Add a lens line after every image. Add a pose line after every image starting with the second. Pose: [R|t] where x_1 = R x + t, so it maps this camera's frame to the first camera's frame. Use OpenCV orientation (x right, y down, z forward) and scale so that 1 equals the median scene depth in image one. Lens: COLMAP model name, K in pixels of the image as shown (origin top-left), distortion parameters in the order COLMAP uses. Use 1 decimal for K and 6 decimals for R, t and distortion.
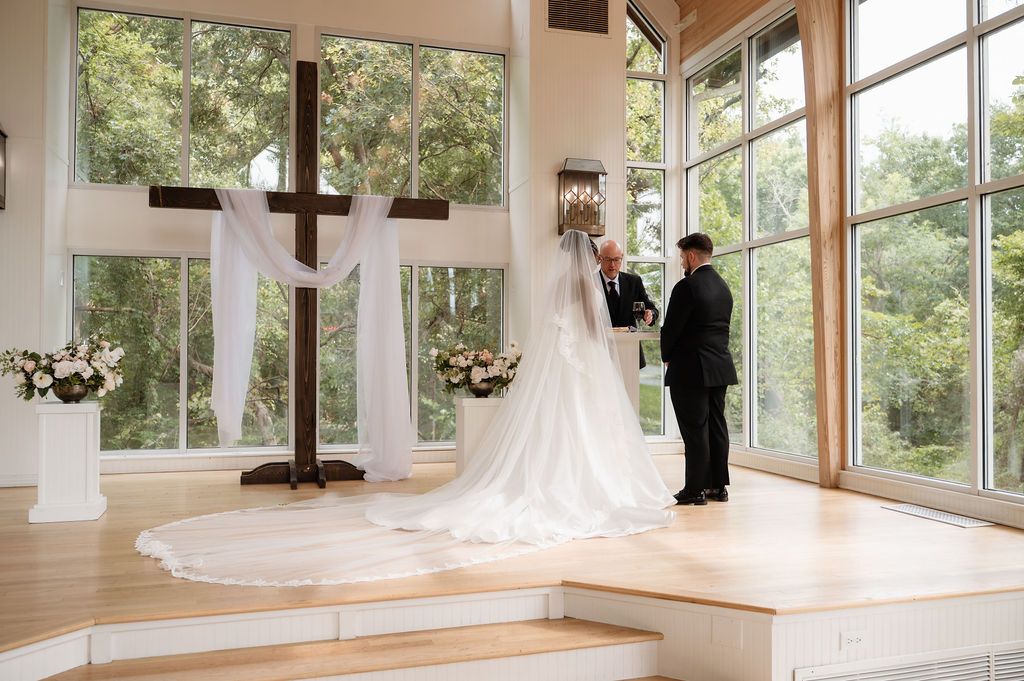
lens RADIAL K [[803.3, 0, 512.0], [0, 803.3, 340.5], [0, 0, 1]] dist [0.004527, 0.000352]
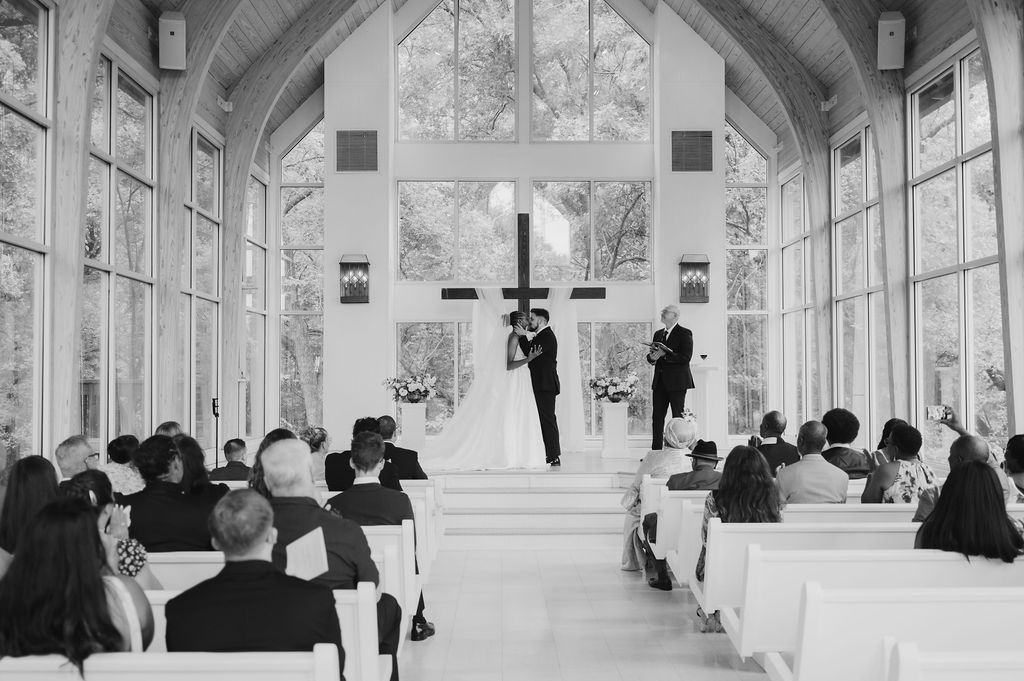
lens RADIAL K [[1112.2, 0, 512.0], [0, 1112.2, 340.5], [0, 0, 1]] dist [0.005559, -0.020328]
pose [[0.959127, -0.013161, -0.282670, 0.412383], [0.009353, 0.999846, -0.014819, -0.032462], [0.282821, 0.011570, 0.959103, -1.361580]]
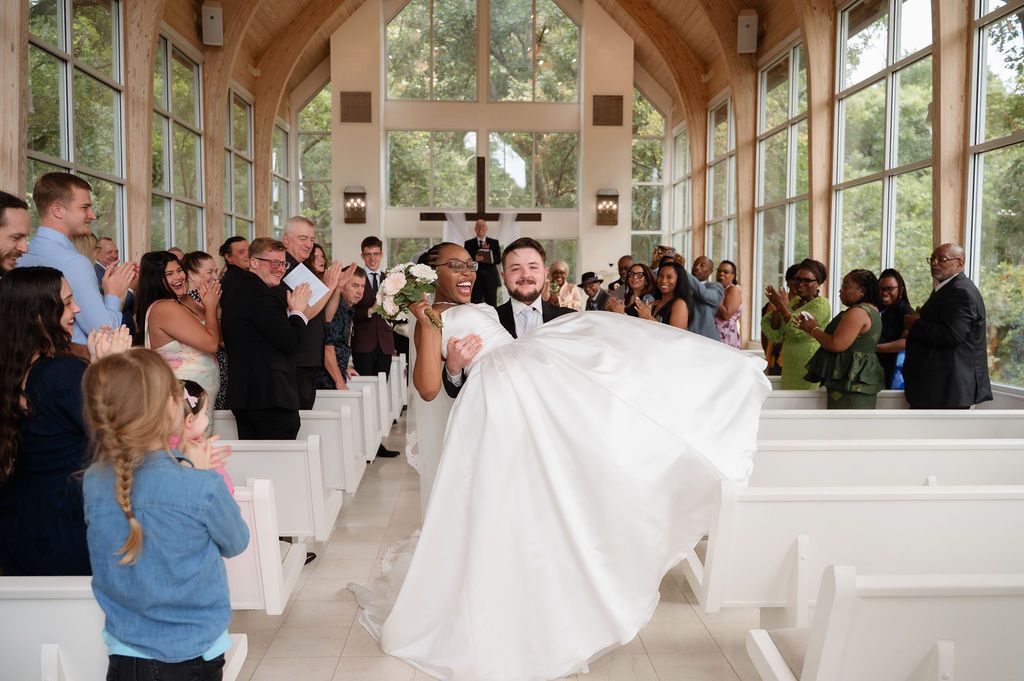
lens RADIAL K [[866.4, 0, 512.0], [0, 866.4, 340.5], [0, 0, 1]] dist [0.003106, 0.002681]
pose [[0.966323, 0.020496, -0.256513, 0.503598], [0.001522, 0.996350, 0.085344, -0.025934], [0.257326, -0.082860, 0.962766, -1.490980]]
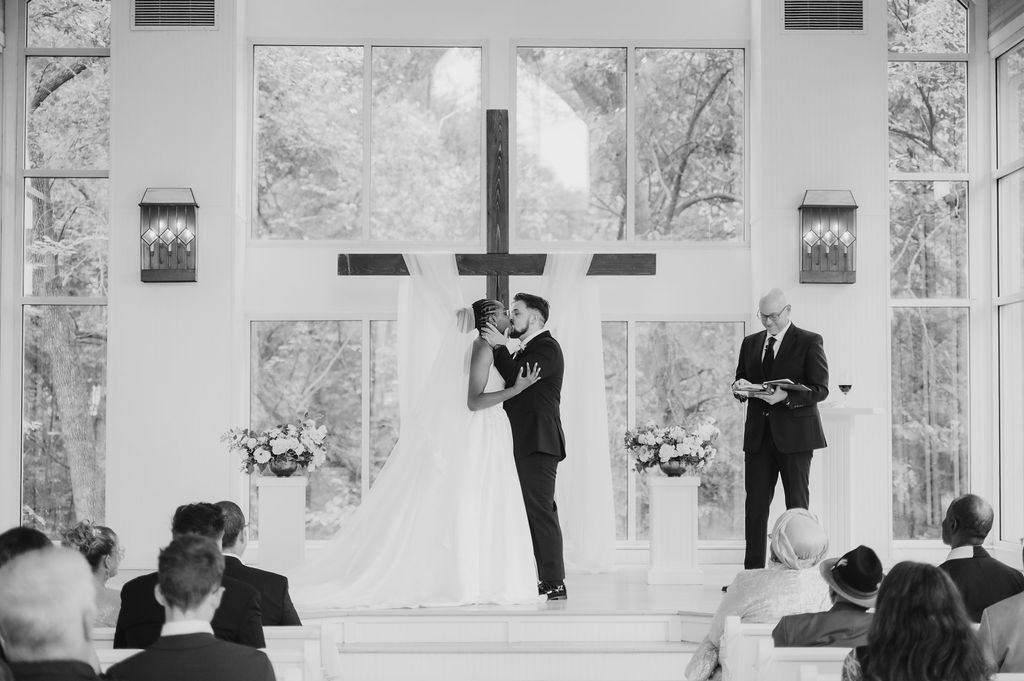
lens RADIAL K [[2167.3, 0, 512.0], [0, 2167.3, 340.5], [0, 0, 1]] dist [-0.002904, -0.252827]
pose [[0.963606, -0.012226, -0.267045, 0.417821], [0.006788, 0.999751, -0.021277, -0.033498], [0.267239, 0.018689, 0.963449, -1.369363]]
